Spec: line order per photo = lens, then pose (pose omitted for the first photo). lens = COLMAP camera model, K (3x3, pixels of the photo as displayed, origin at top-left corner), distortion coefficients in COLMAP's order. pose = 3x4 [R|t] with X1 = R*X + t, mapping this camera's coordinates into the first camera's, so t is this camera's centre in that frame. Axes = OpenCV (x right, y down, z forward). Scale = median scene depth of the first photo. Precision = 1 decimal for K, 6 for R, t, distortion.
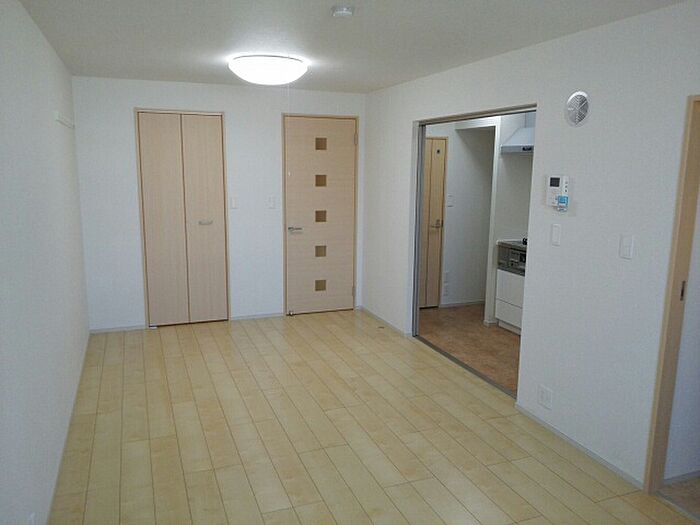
lens RADIAL K [[556.9, 0, 350.0], [0, 556.9, 262.5], [0, 0, 1]] dist [-0.000859, -0.001819]
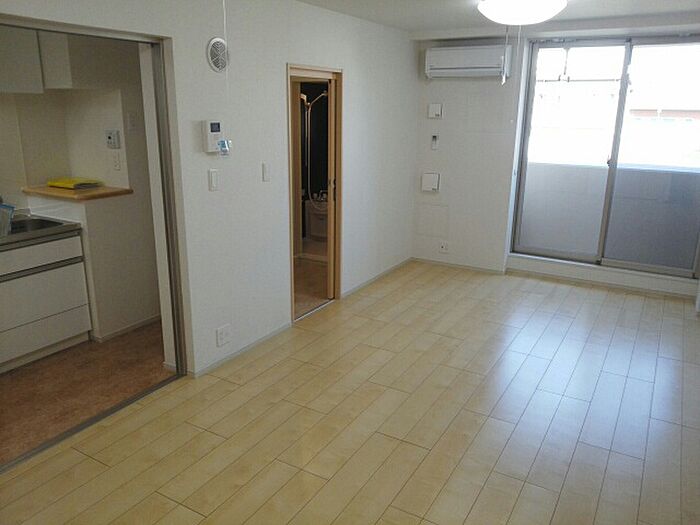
lens RADIAL K [[539.3, 0, 350.0], [0, 539.3, 262.5], [0, 0, 1]] dist [0.009980, 0.002317]
pose [[-0.614833, -0.237714, 0.751979, -0.561994], [0.120327, 0.914055, 0.387331, -0.265473], [-0.779424, 0.328627, -0.533388, 1.387186]]
